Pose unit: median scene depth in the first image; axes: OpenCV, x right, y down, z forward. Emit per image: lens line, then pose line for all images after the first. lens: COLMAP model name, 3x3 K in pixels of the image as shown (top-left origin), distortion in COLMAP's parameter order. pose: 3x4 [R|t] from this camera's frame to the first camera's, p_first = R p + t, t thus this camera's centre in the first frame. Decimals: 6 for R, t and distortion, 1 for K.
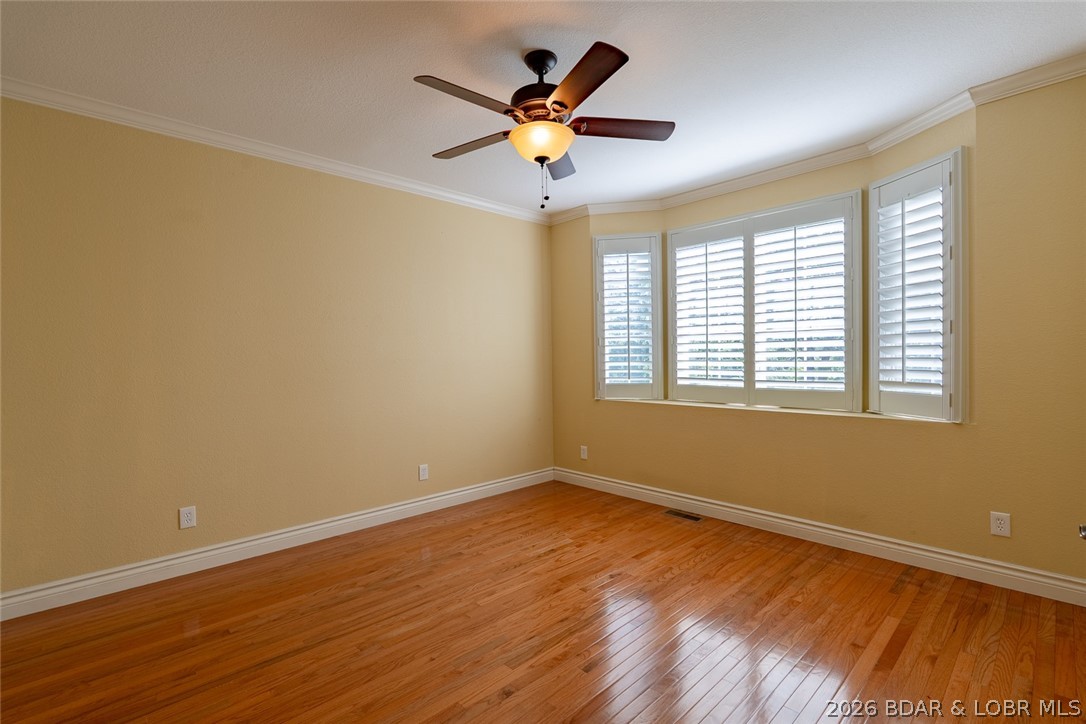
lens RADIAL K [[502.0, 0, 543.0], [0, 502.0, 362.0], [0, 0, 1]] dist [0.001303, -0.000170]
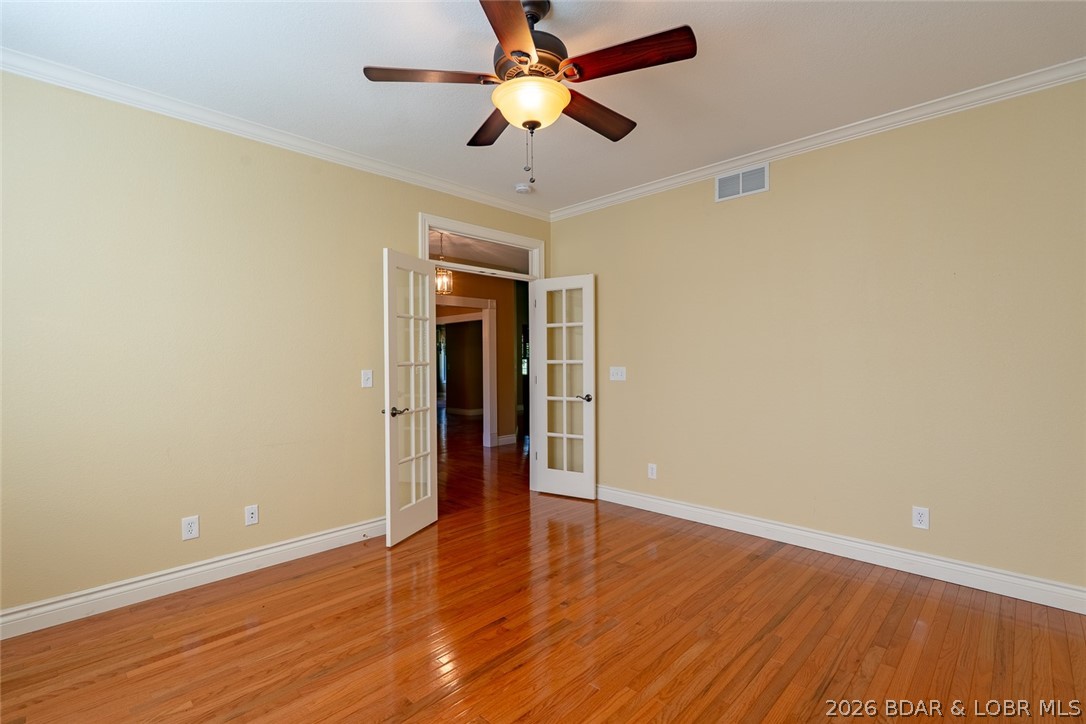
lens RADIAL K [[502.0, 0, 543.0], [0, 502.0, 362.0], [0, 0, 1]] dist [0.001303, -0.000170]
pose [[-0.998924, 0.020976, -0.041370, 0.023713], [0.020365, 0.999678, 0.015120, -0.016140], [0.041674, 0.014262, -0.999029, 1.852965]]
